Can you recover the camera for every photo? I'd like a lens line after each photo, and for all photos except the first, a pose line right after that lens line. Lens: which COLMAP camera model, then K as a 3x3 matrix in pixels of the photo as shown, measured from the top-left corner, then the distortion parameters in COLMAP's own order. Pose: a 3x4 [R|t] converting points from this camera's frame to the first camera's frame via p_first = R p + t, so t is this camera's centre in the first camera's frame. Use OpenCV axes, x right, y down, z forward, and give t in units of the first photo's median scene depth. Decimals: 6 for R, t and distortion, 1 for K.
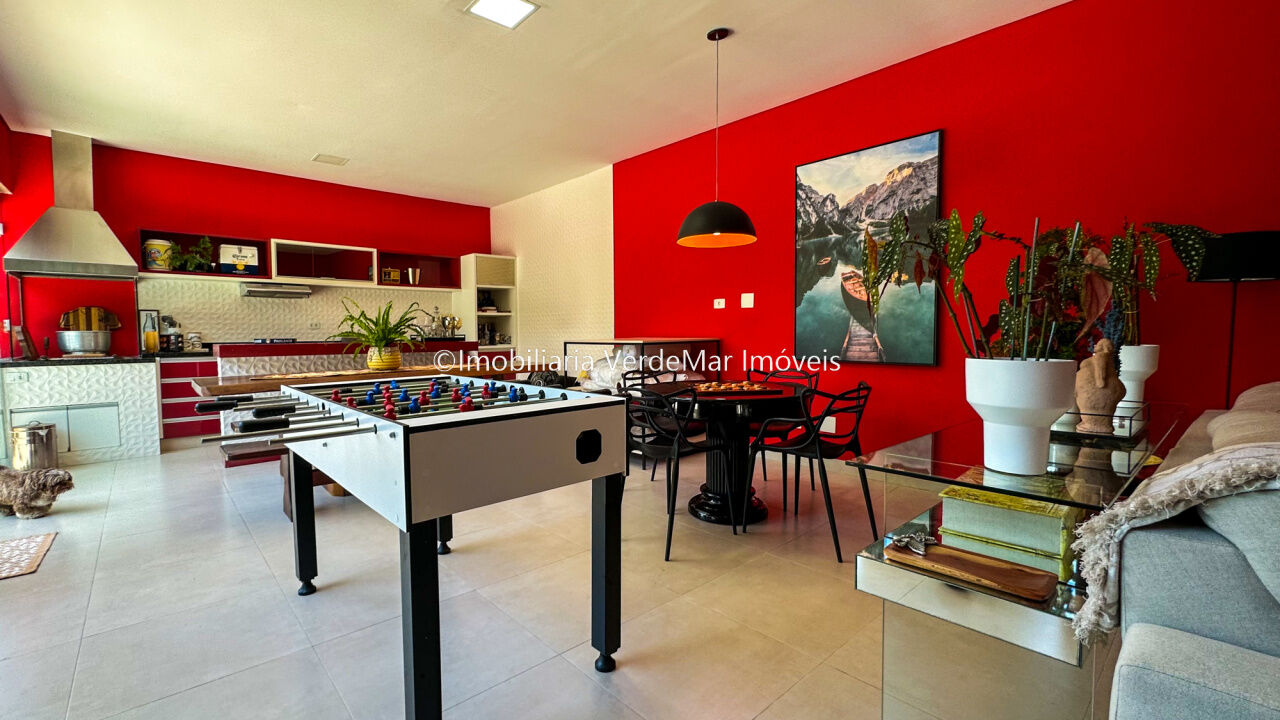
lens RADIAL K [[536.1, 0, 617.2], [0, 536.1, 358.9], [0, 0, 1]] dist [-0.004254, -0.000420]
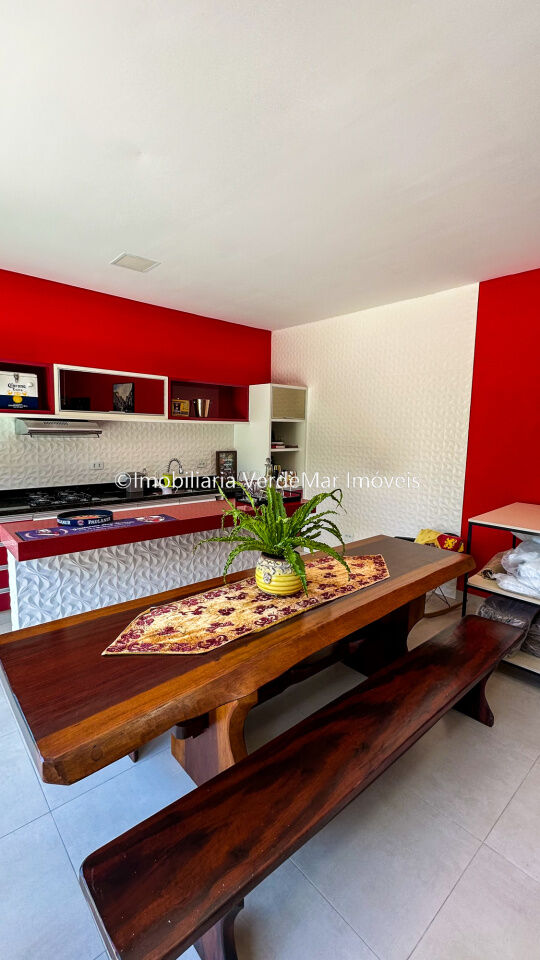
lens RADIAL K [[417.0, 0, 270.0], [0, 417.0, 480.0], [0, 0, 1]] dist [0.000455, -0.000096]
pose [[0.999594, 0.028303, 0.003217, -0.328869], [-0.028459, 0.997117, 0.070338, -0.106973], [-0.001217, -0.070401, 0.997518, 0.373125]]
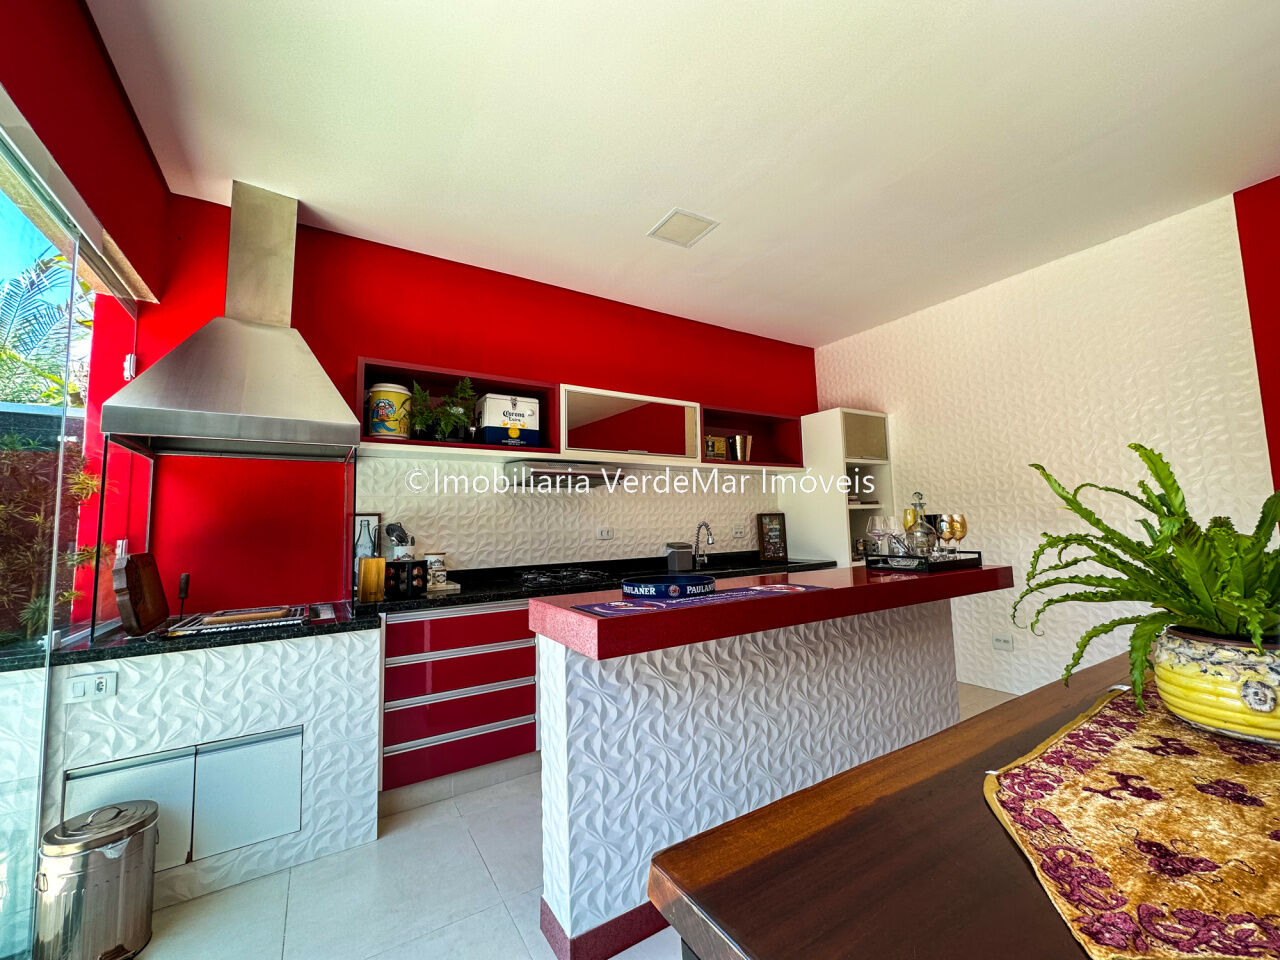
lens RADIAL K [[511.4, 0, 640.0], [0, 511.4, 480.0], [0, 0, 1]] dist [-0.001448, -0.000127]
pose [[0.985305, -0.033384, -0.167511, -0.490175], [0.010500, 0.990698, -0.135675, -0.049812], [0.170482, 0.131923, 0.976490, 0.511387]]
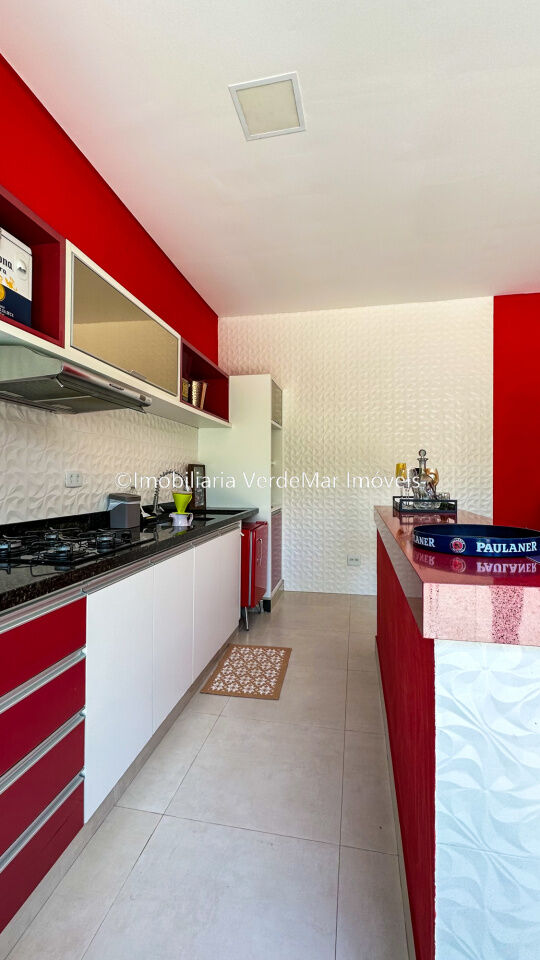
lens RADIAL K [[410.0, 0, 270.0], [0, 410.0, 480.0], [0, 0, 1]] dist [-0.020352, -0.000159]
pose [[0.800945, 0.001738, 0.598736, -0.721065], [0.025956, 0.998955, -0.037622, -0.051201], [-0.598176, 0.045674, 0.800062, 0.730446]]
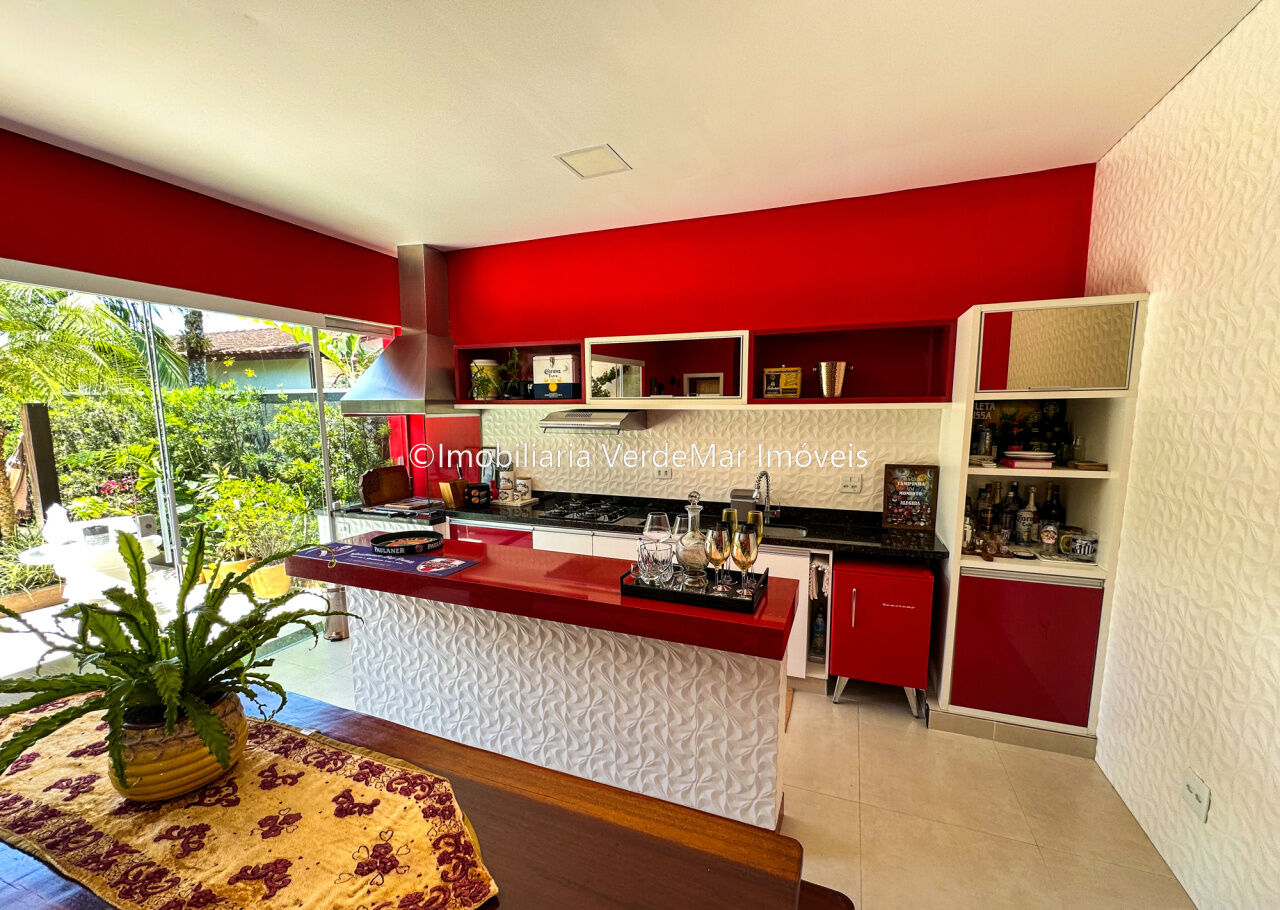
lens RADIAL K [[529.2, 0, 640.3], [0, 529.2, 479.9], [0, 0, 1]] dist [-0.000244, -0.000095]
pose [[0.452900, 0.126950, -0.882477, -0.054928], [-0.046625, 0.991829, 0.118752, -0.141346], [0.890341, -0.012637, 0.455118, 0.798143]]
